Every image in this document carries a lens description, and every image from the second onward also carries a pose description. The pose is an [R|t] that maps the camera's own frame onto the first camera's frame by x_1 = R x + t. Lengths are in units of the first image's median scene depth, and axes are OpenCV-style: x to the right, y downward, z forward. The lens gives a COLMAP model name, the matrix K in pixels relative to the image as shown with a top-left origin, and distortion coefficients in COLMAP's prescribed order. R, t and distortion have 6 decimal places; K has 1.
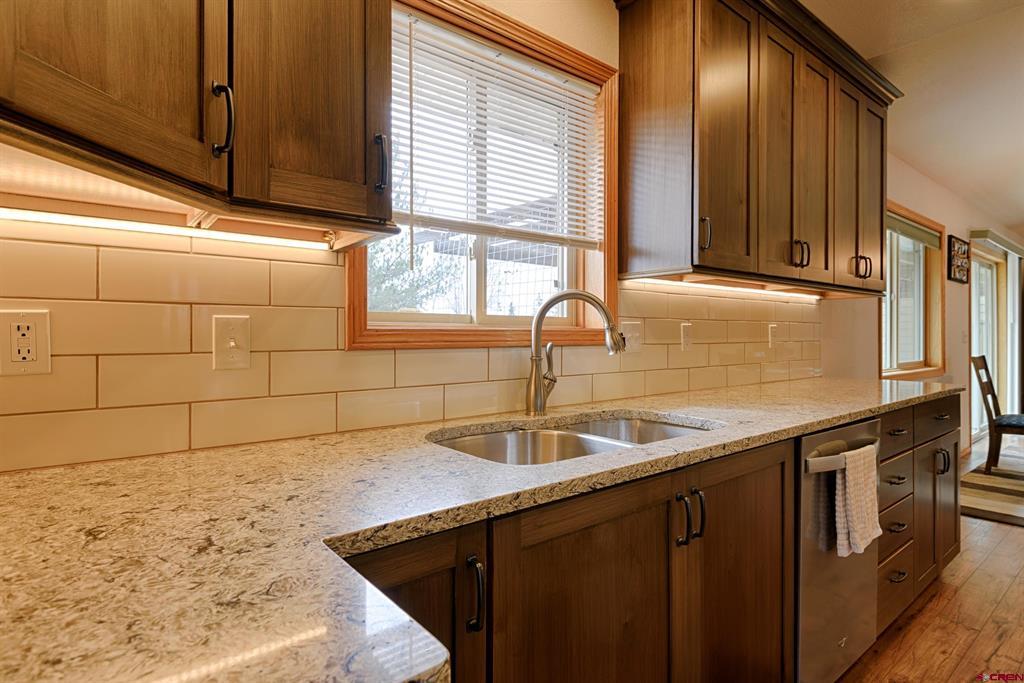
lens RADIAL K [[541.3, 0, 512.0], [0, 541.3, 341.5], [0, 0, 1]] dist [0.001779, 0.000192]
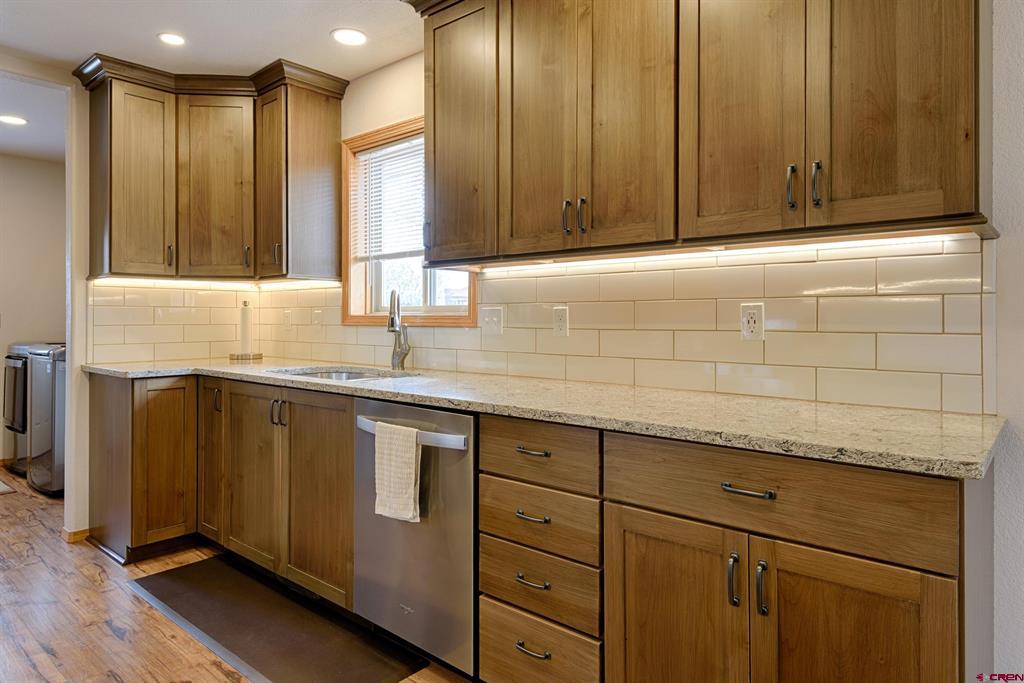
lens RADIAL K [[629.3, 0, 512.0], [0, 629.3, 341.5], [0, 0, 1]] dist [0.001606, 0.000194]
pose [[0.184402, 0.043105, -0.981905, 1.913561], [-0.008050, 0.999071, 0.042347, -0.026338], [0.982818, 0.000095, 0.184577, 0.986539]]
